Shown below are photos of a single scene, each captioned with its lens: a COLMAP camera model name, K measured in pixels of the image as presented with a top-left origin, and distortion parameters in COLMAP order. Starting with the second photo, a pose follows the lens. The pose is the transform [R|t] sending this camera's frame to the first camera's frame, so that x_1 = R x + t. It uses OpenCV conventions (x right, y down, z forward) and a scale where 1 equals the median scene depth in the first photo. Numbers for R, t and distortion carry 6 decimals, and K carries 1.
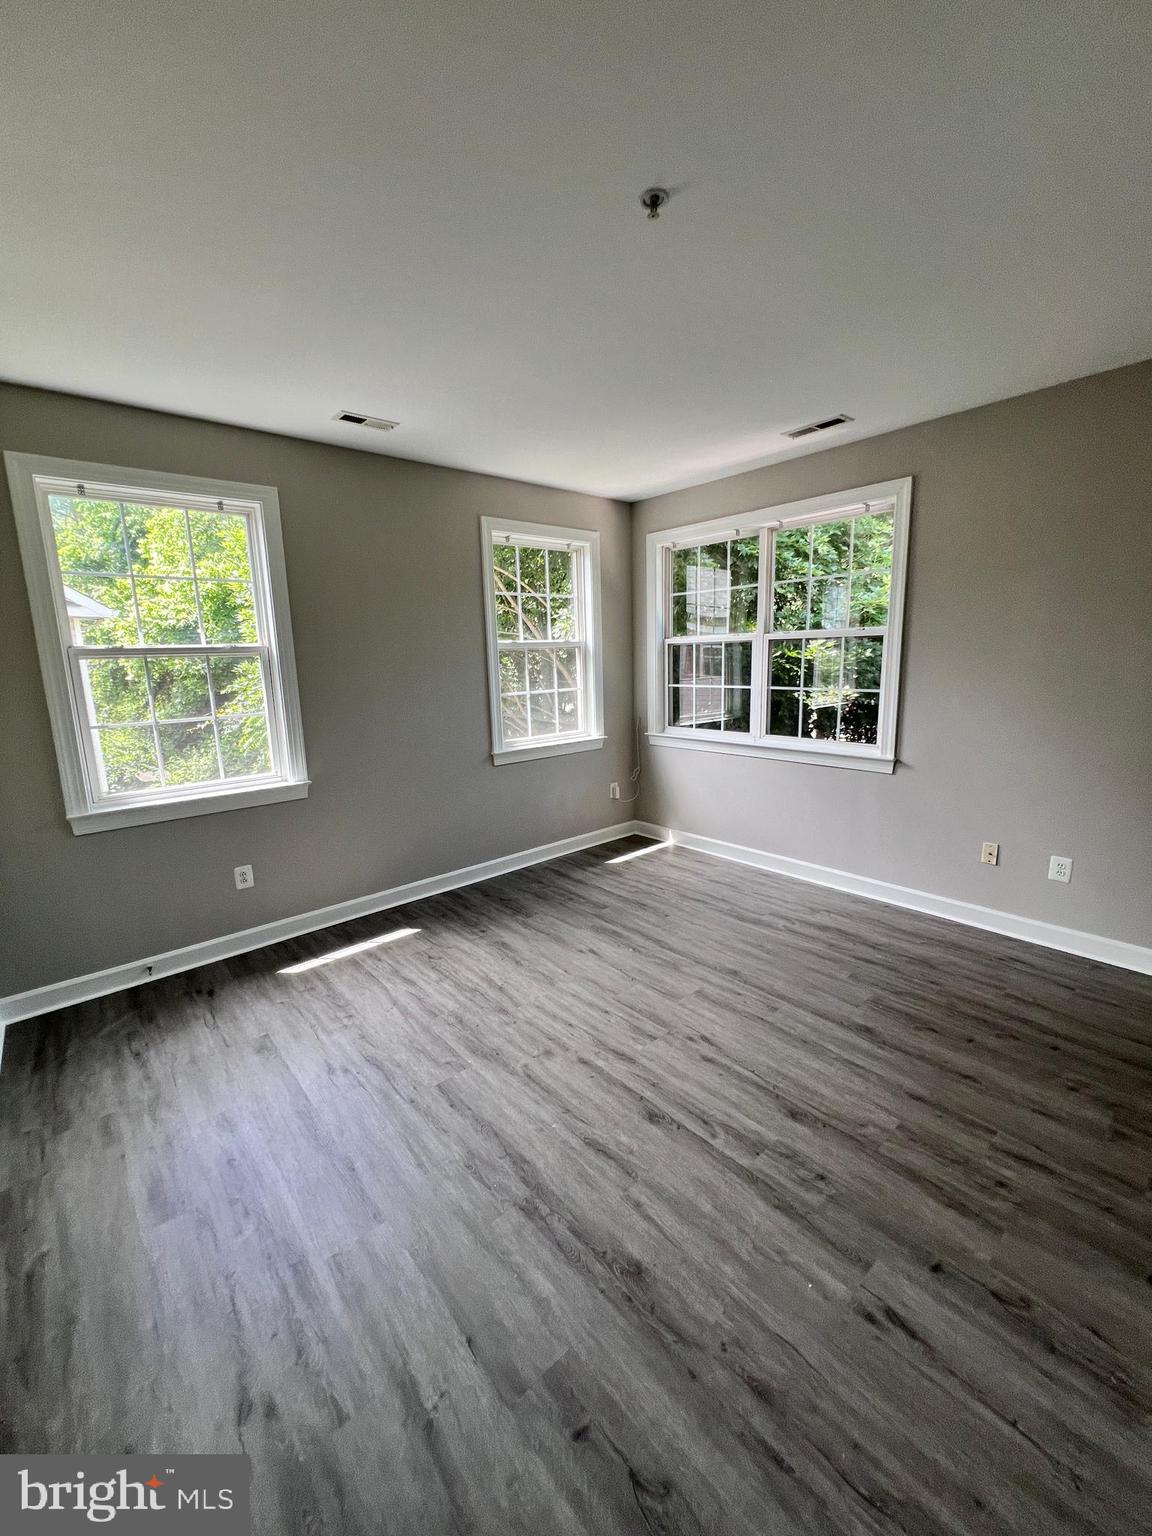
lens RADIAL K [[615.9, 0, 577.3], [0, 615.9, 762.2], [0, 0, 1]] dist [-0.002337, 0.000921]
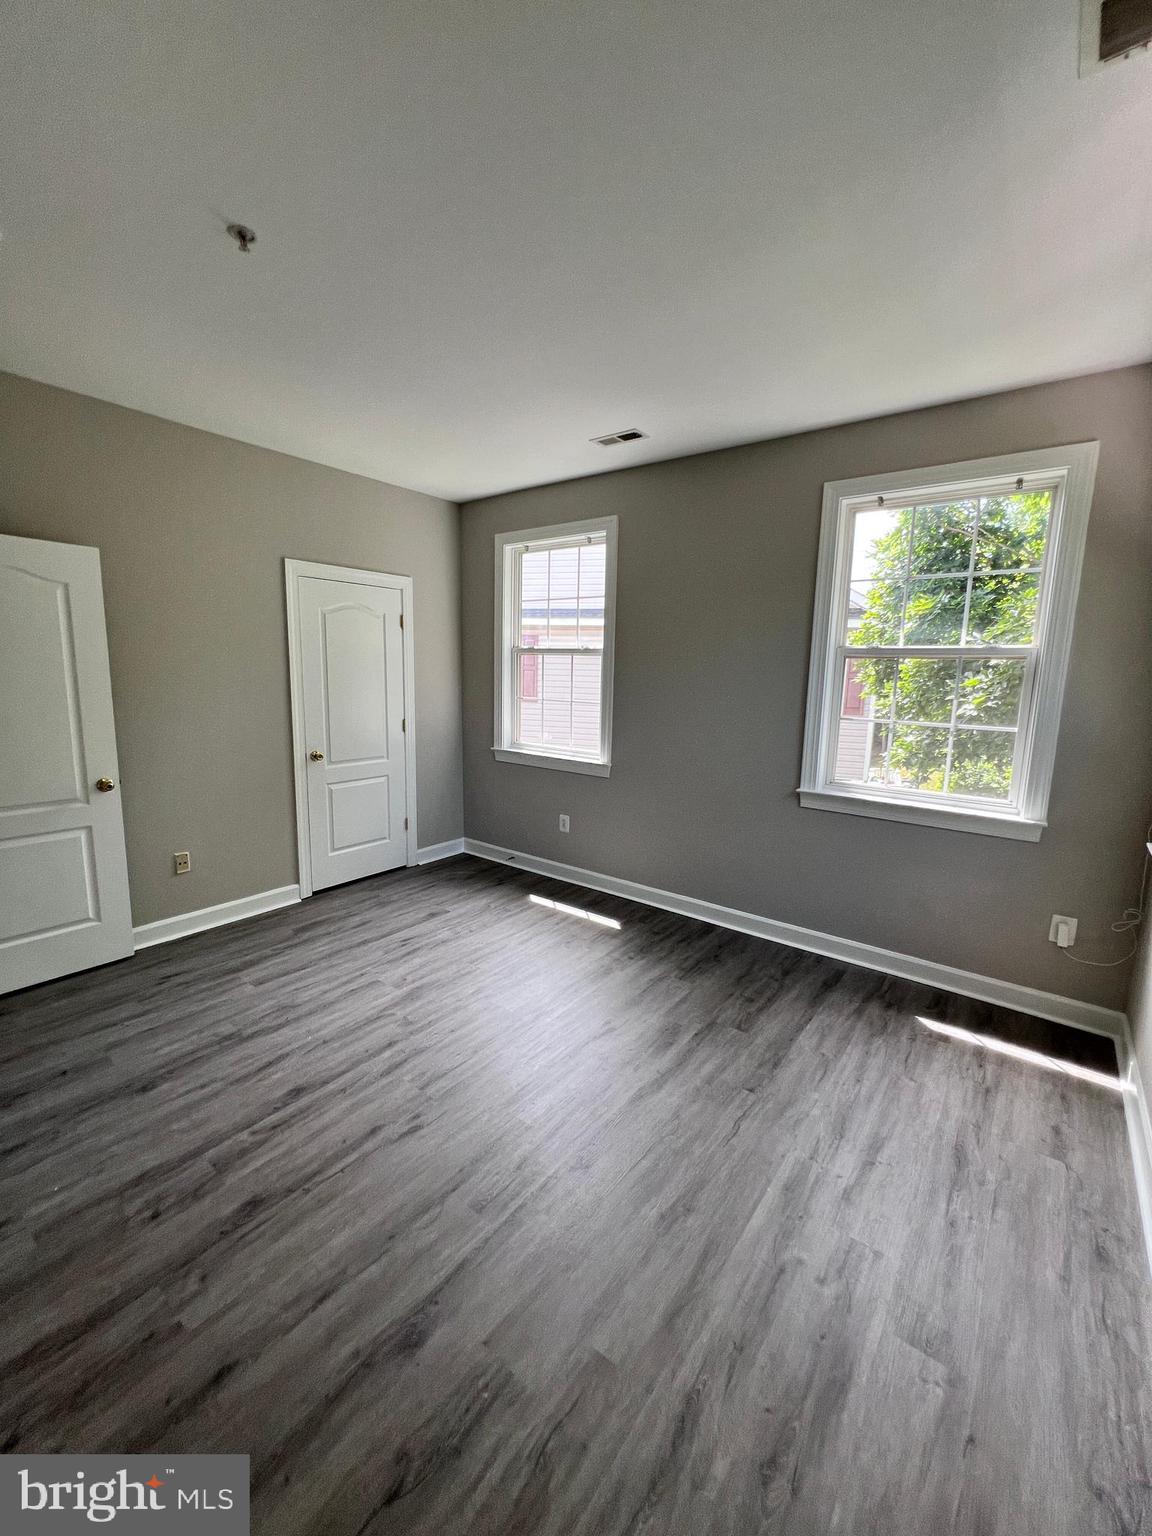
lens RADIAL K [[615.9, 0, 575.7], [0, 615.9, 765.5], [0, 0, 1]] dist [-0.002337, 0.000921]
pose [[0.202910, 0.188580, -0.960867, 0.823629], [-0.201273, 0.968359, 0.147546, -0.153475], [0.958288, 0.163458, 0.234446, 0.822573]]
